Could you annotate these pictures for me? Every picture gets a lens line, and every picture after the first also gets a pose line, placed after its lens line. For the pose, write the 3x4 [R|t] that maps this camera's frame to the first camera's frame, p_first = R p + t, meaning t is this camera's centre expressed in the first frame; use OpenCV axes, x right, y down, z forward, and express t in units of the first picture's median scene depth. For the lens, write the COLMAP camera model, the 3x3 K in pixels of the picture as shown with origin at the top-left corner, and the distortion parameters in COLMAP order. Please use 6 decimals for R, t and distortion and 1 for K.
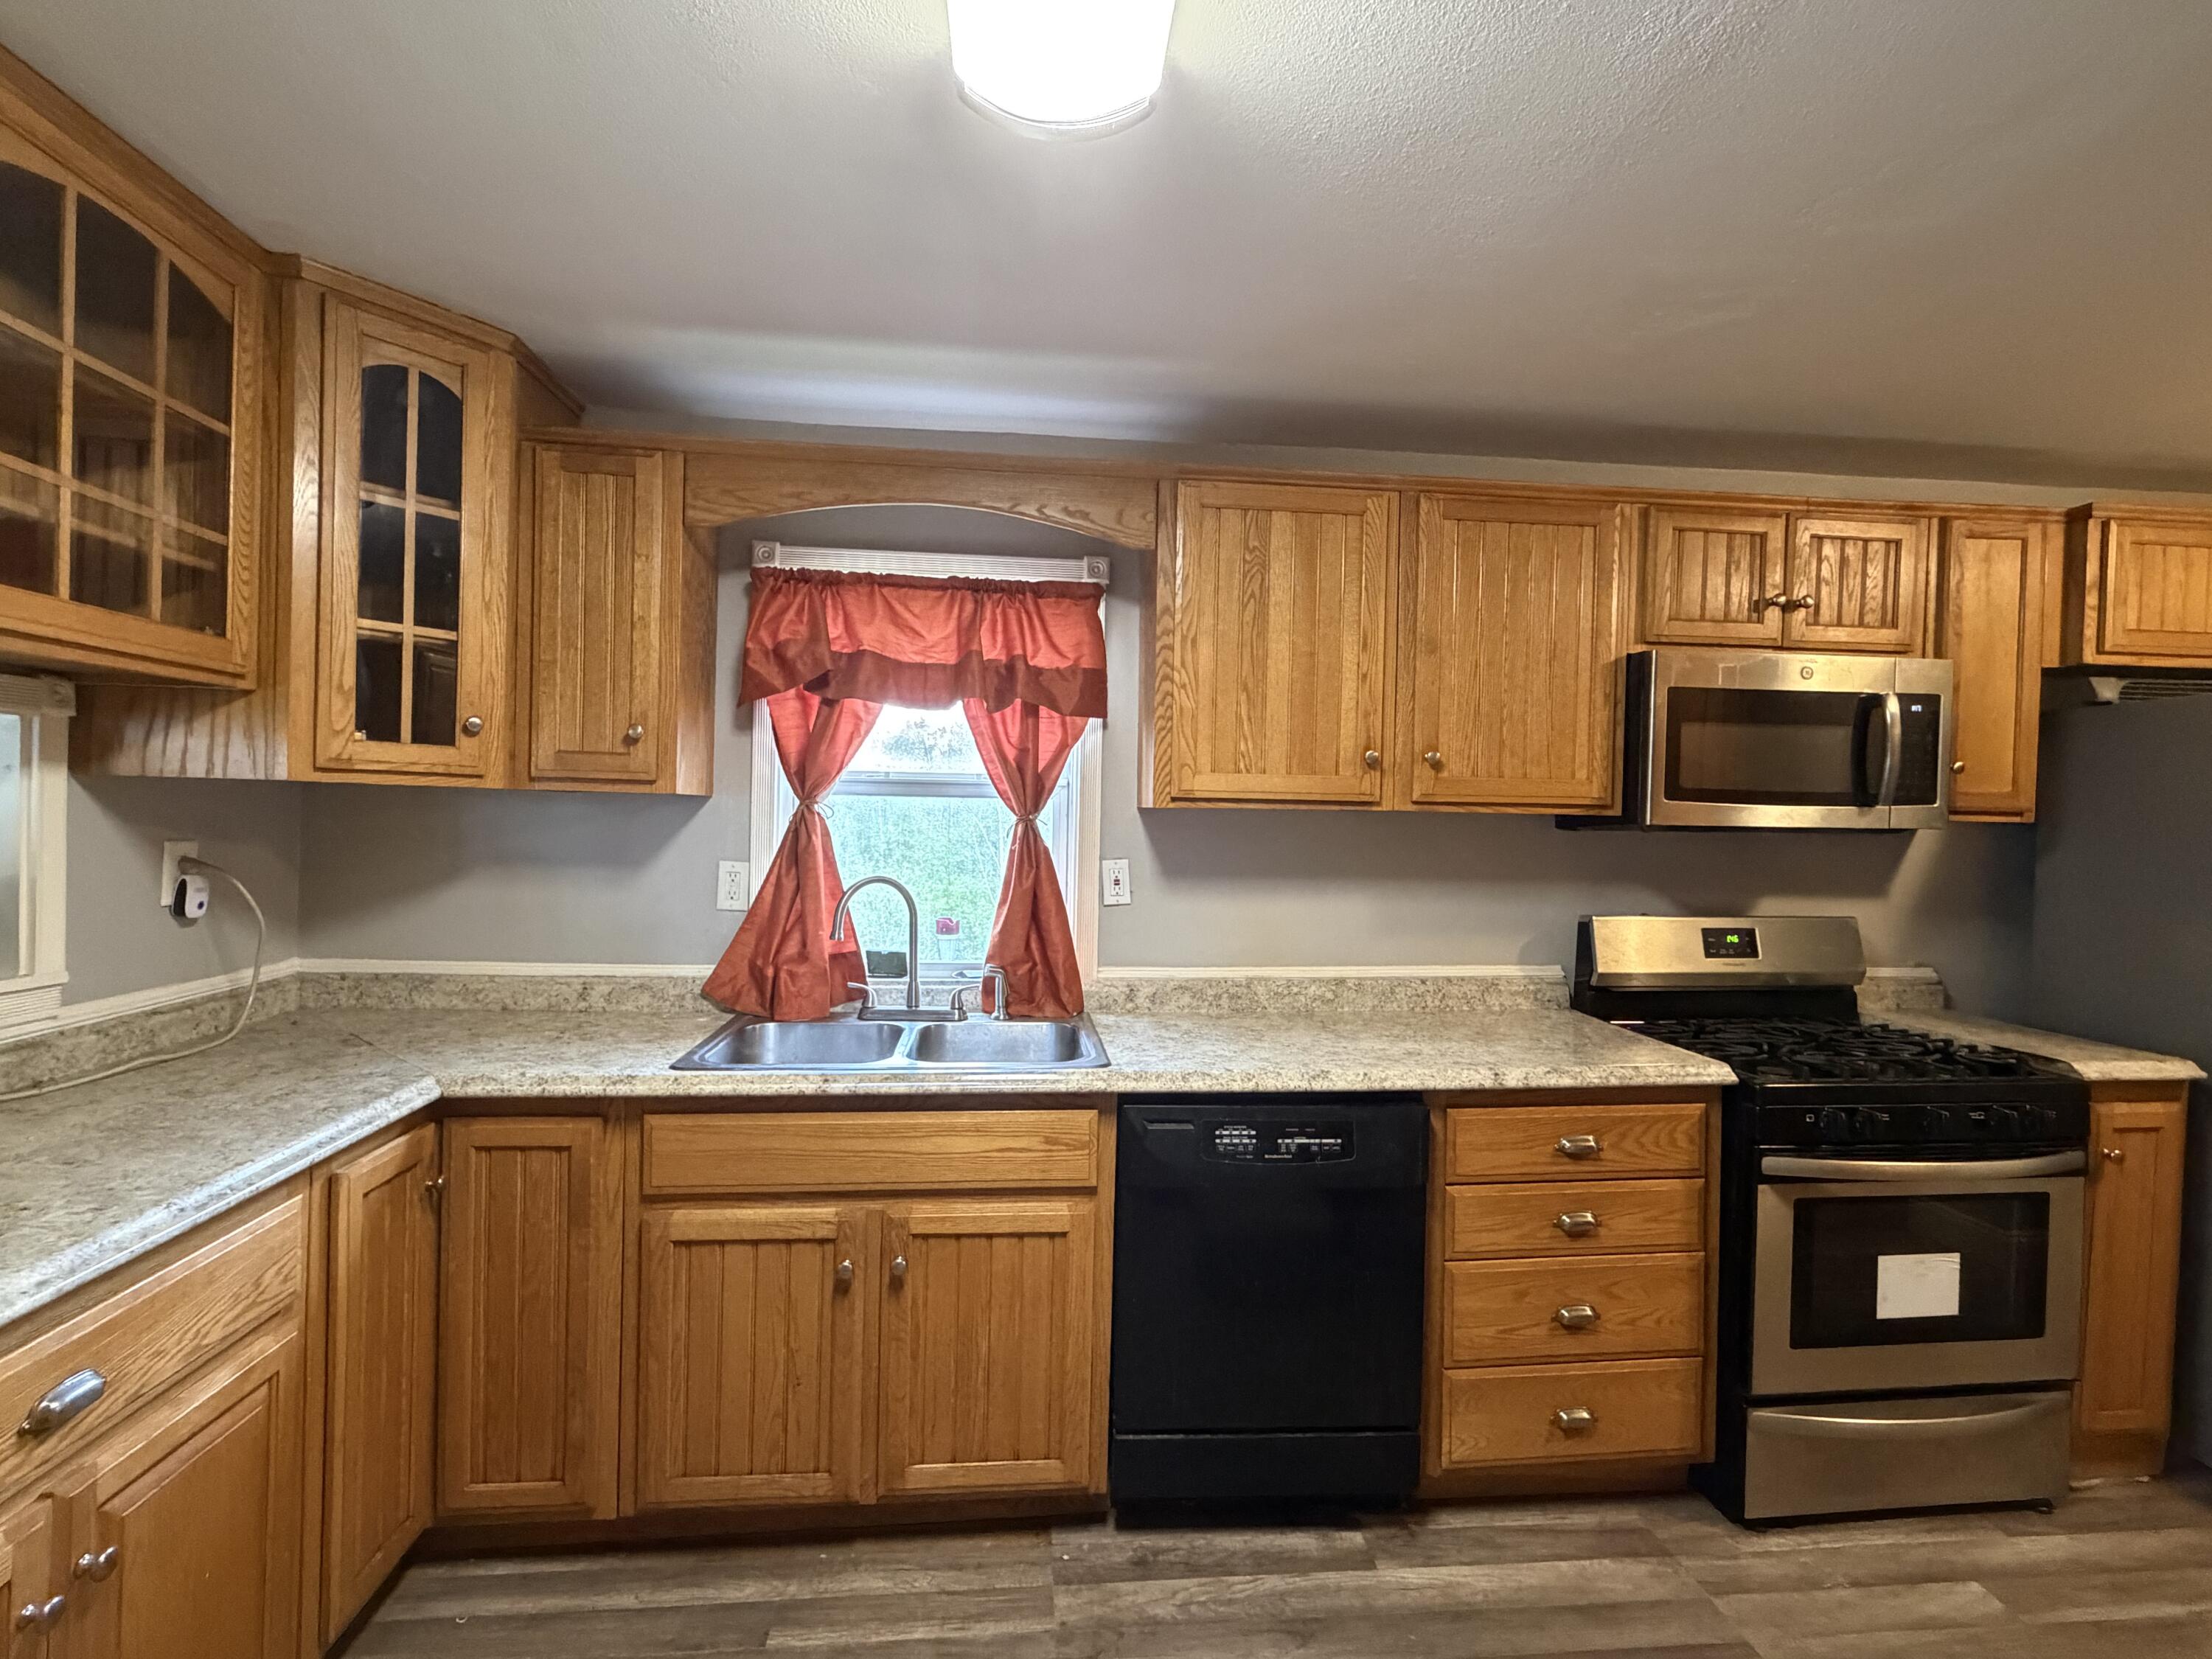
lens RADIAL K [[1033.6, 0, 1092.4], [0, 1033.6, 831.4], [0, 0, 1]] dist [-0.001396, -0.001468]
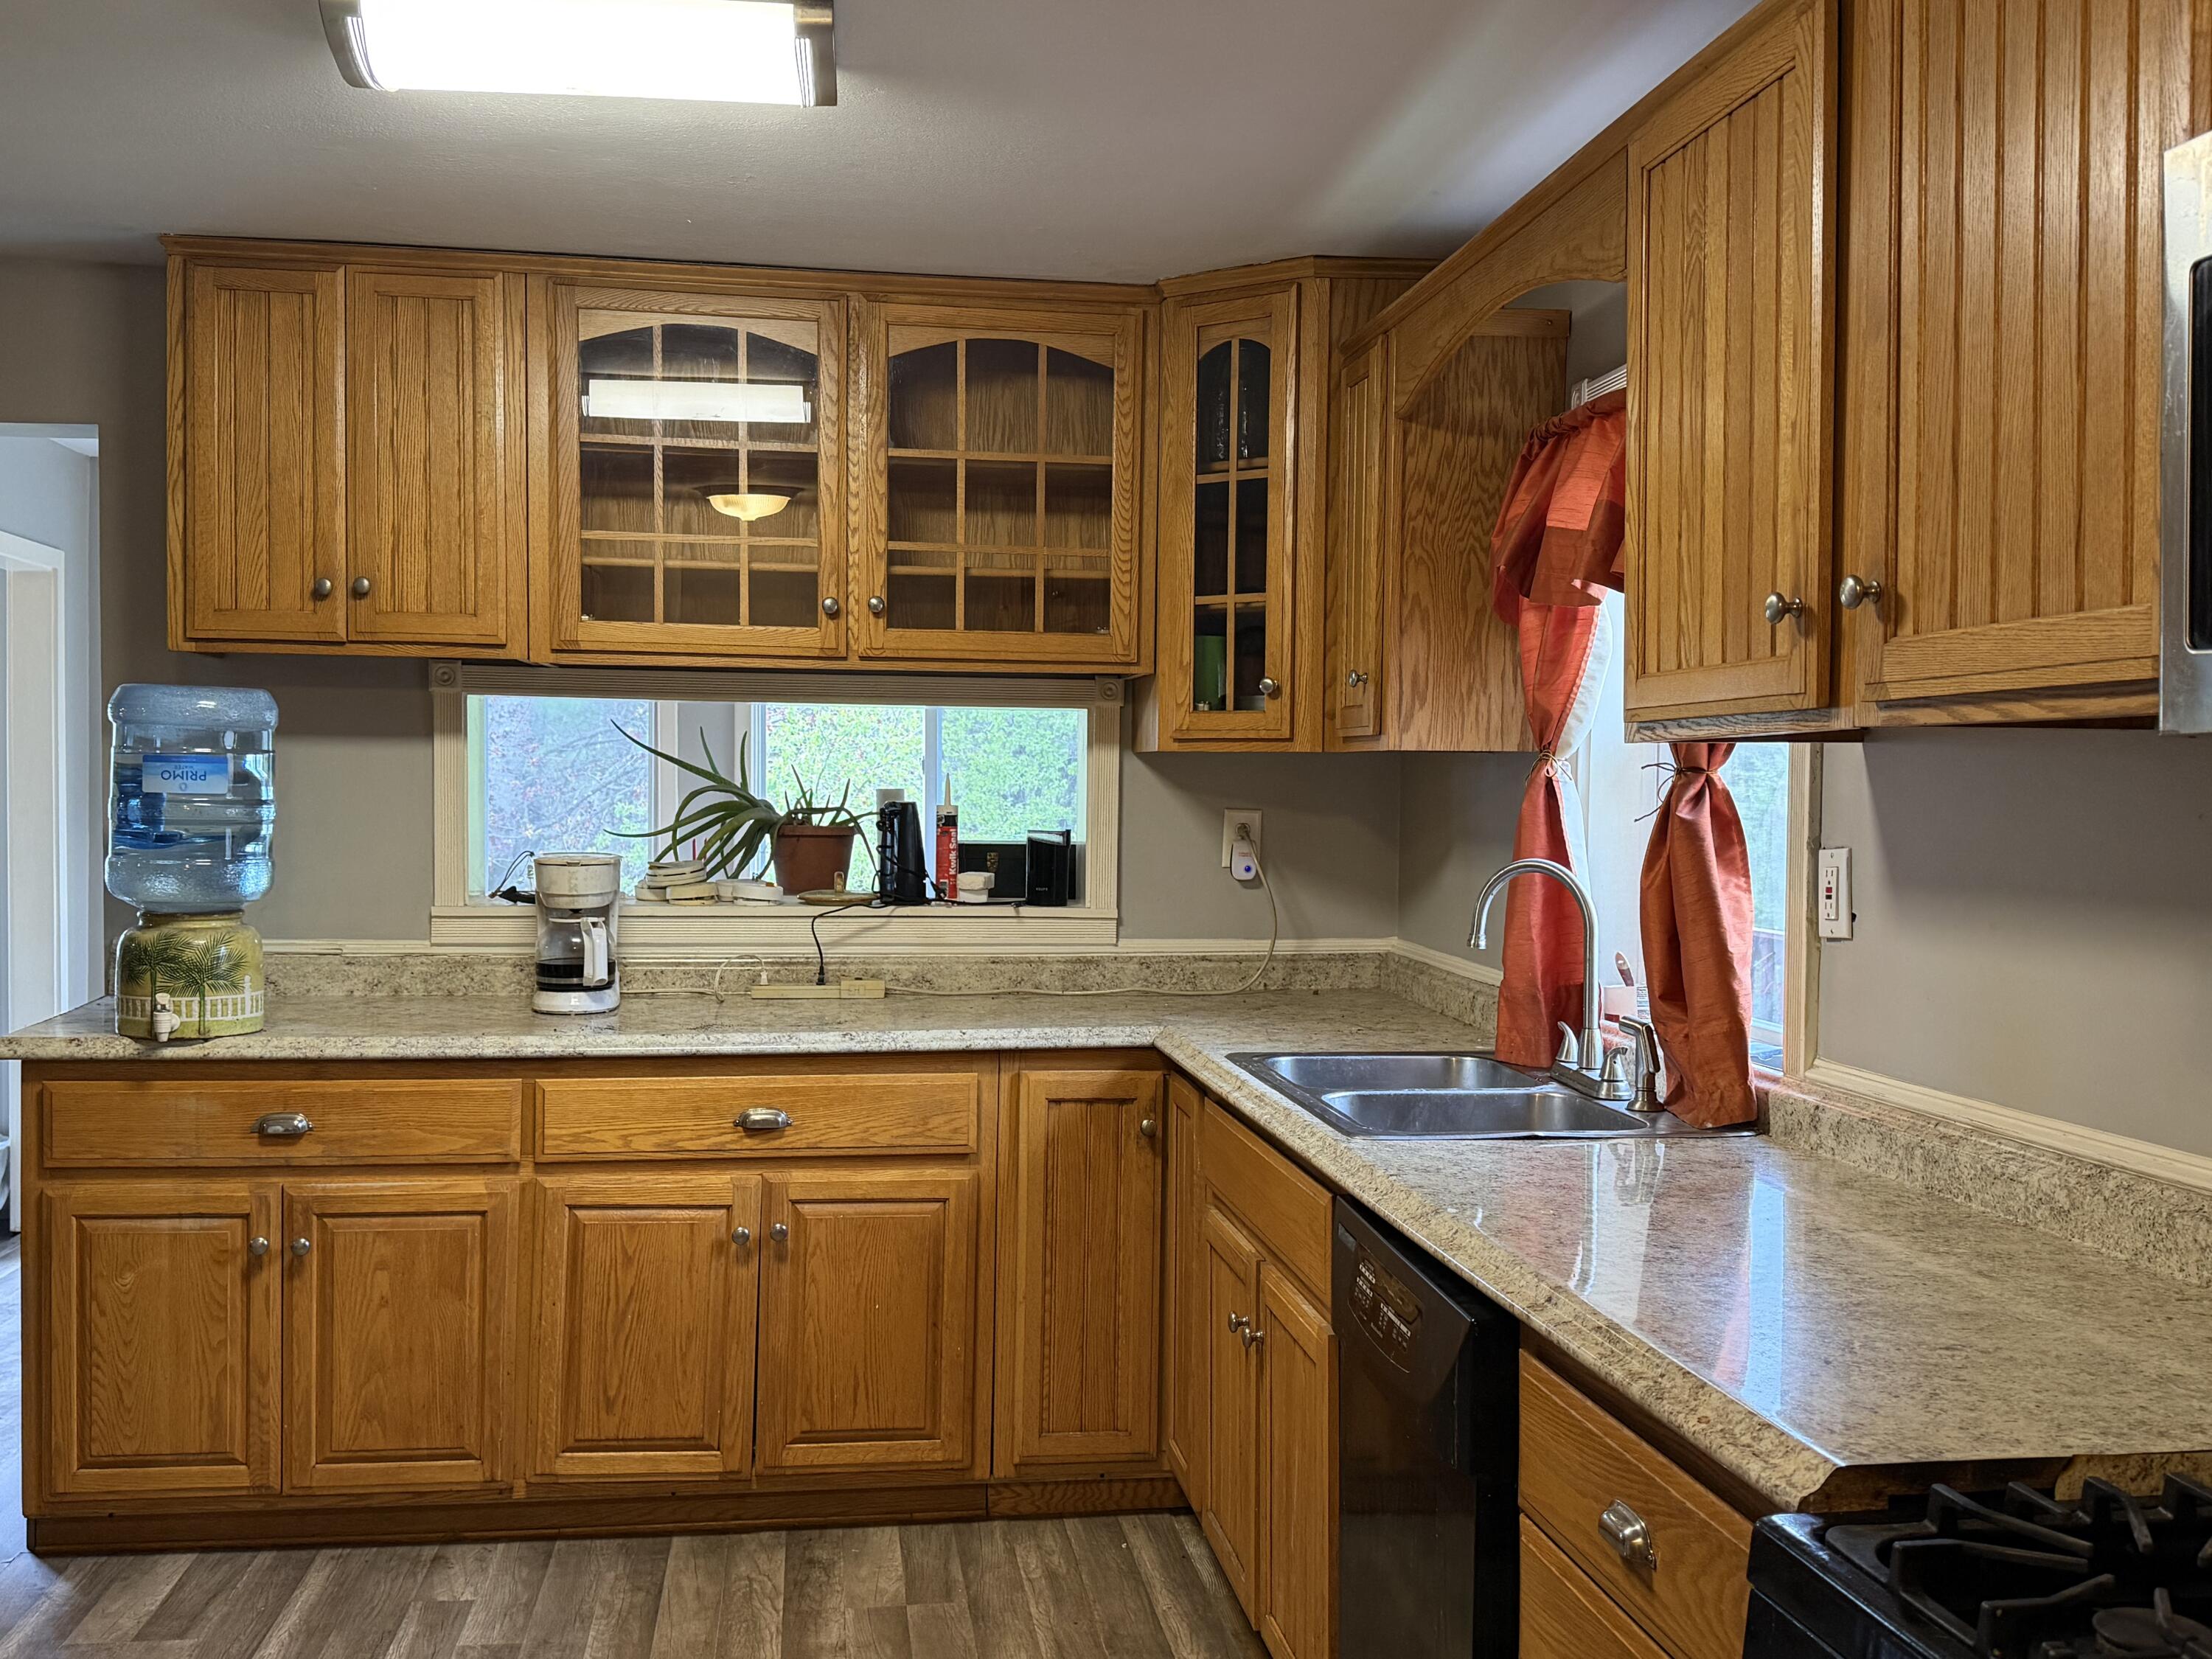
lens RADIAL K [[2110.2, 0, 1106.1], [0, 2110.2, 823.8], [0, 0, 1]] dist [0.075054, 0.000000]
pose [[0.028016, -0.002055, -0.999605, 1.199566], [-0.023870, 0.999711, -0.002724, 0.030281], [0.999322, 0.023936, 0.027959, 0.700586]]
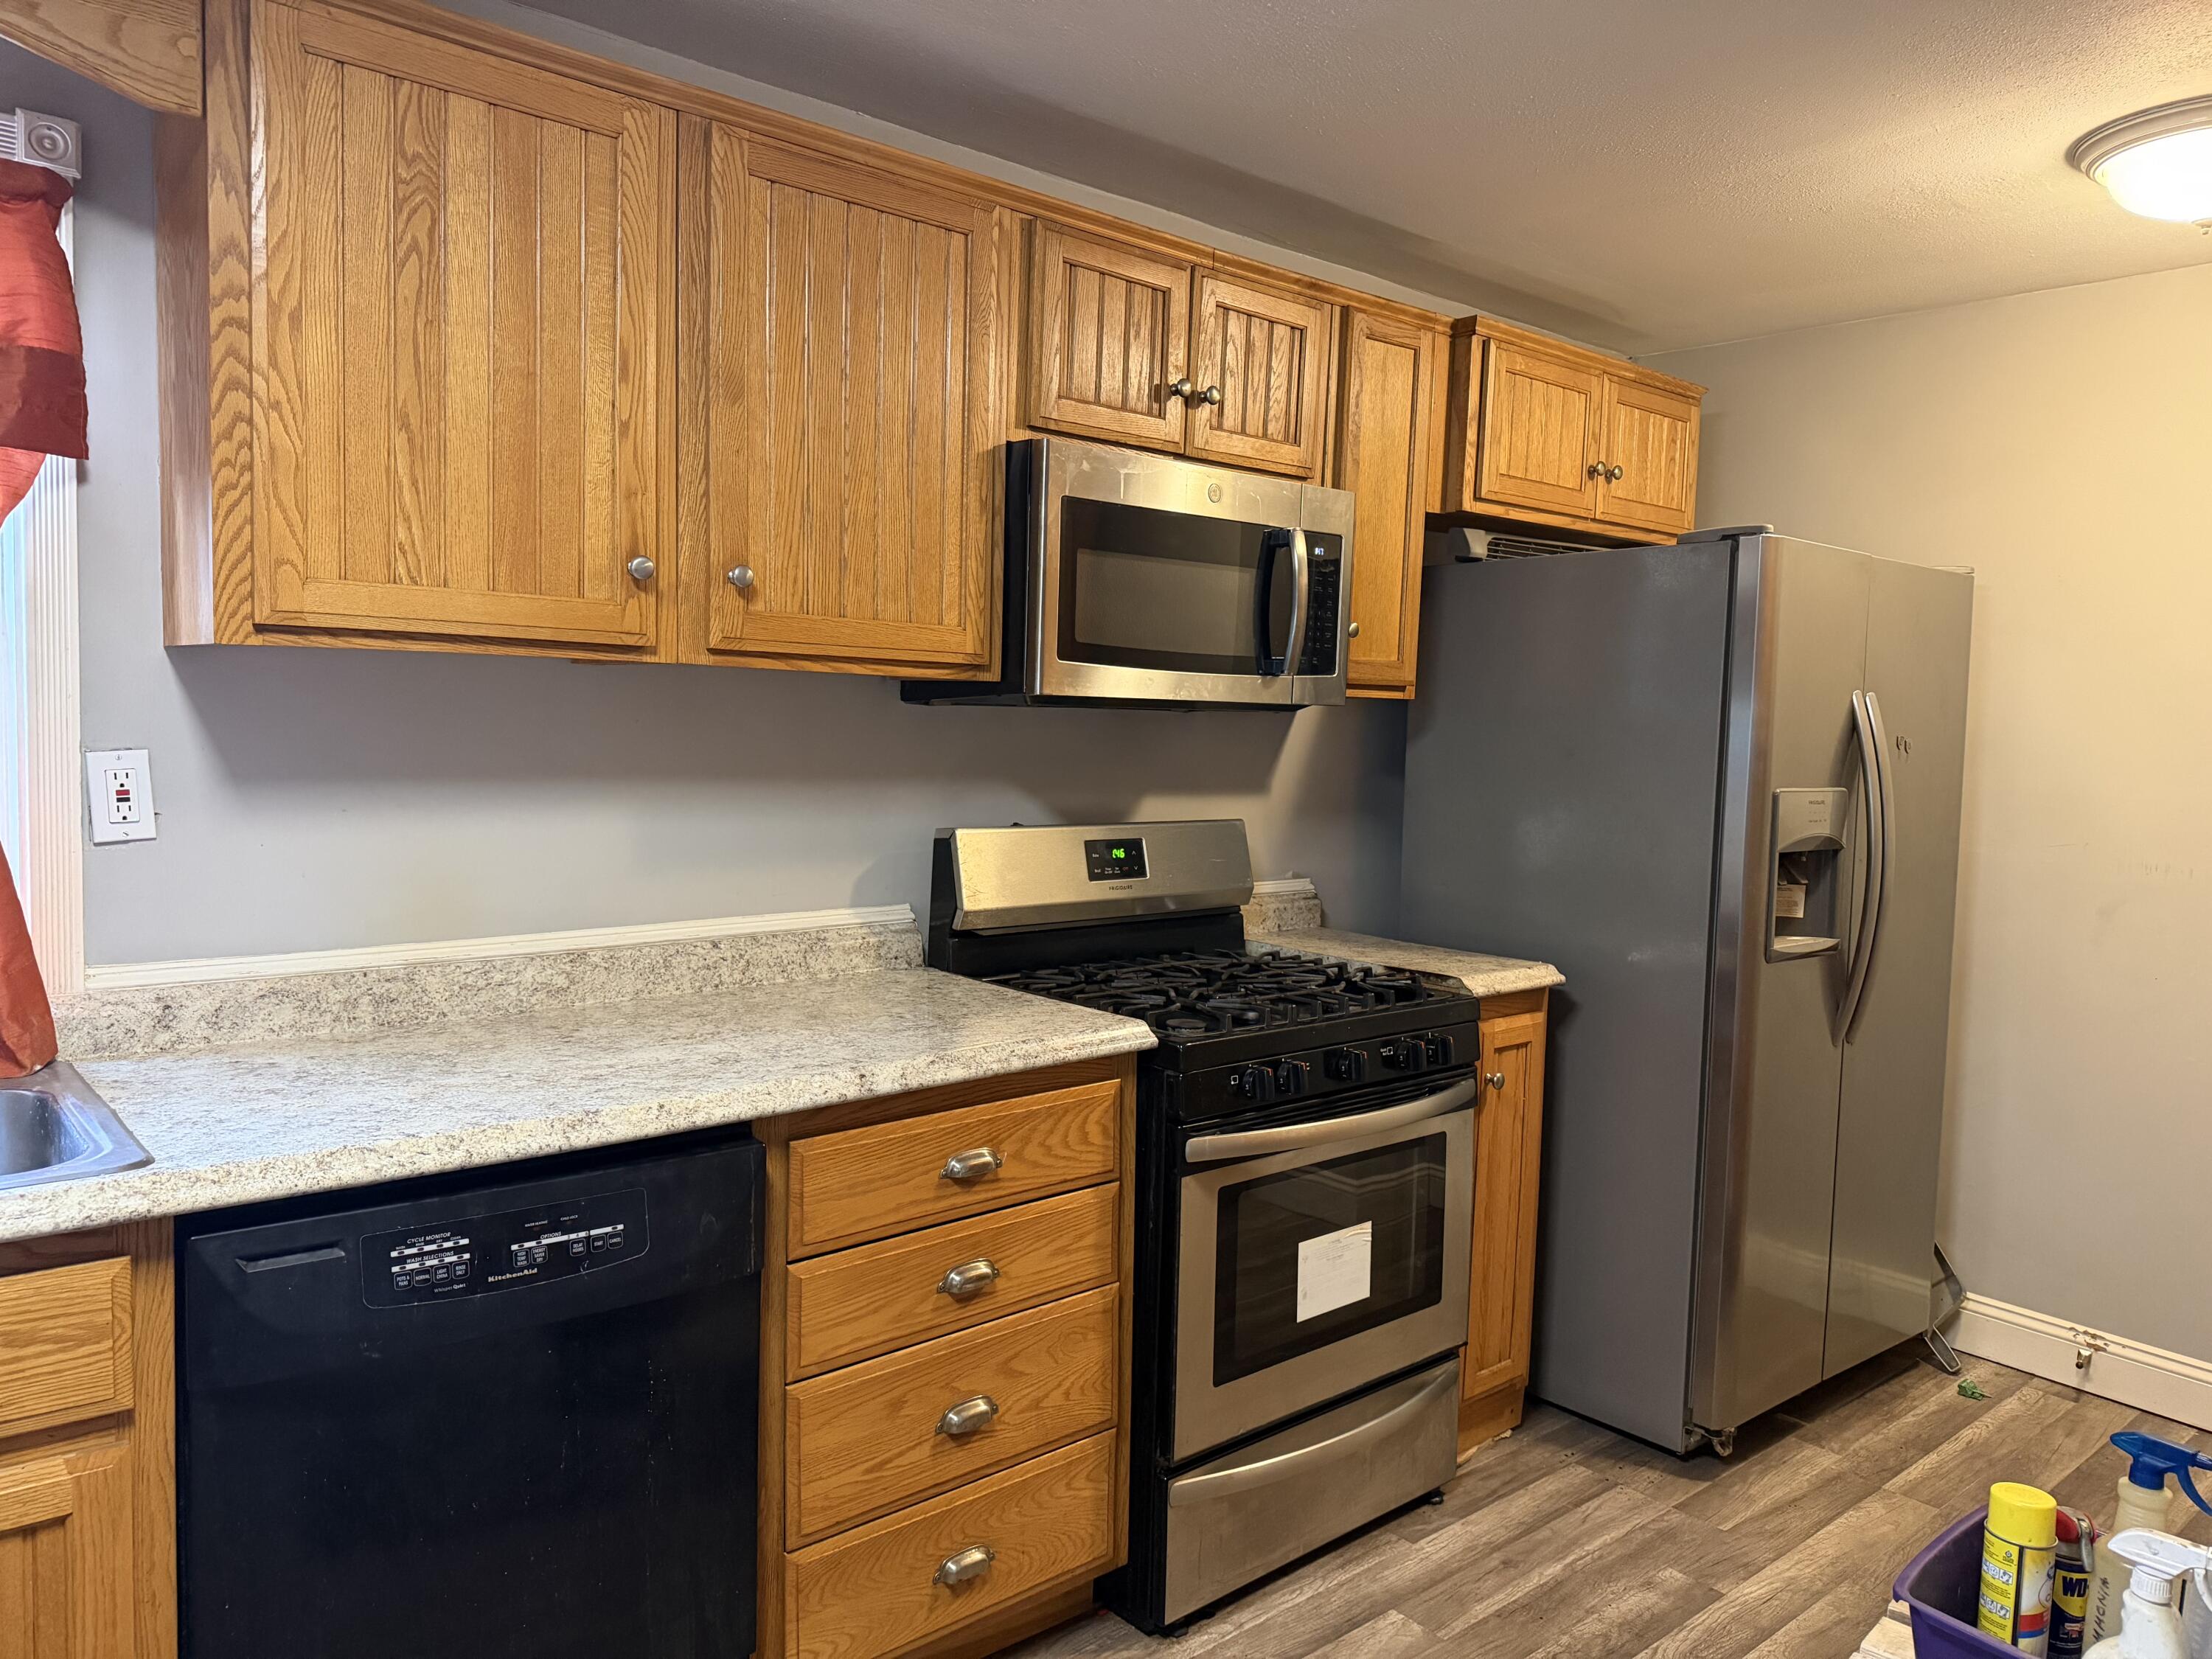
lens RADIAL K [[1580.9, 0, 1124.0], [0, 1580.9, 828.3], [0, 0, 1]] dist [0.046124, -0.052284]
pose [[0.810917, -0.036451, 0.584024, -0.038893], [-0.002872, 0.997798, 0.066264, 0.014122], [-0.585153, -0.055412, 0.809027, 0.106092]]
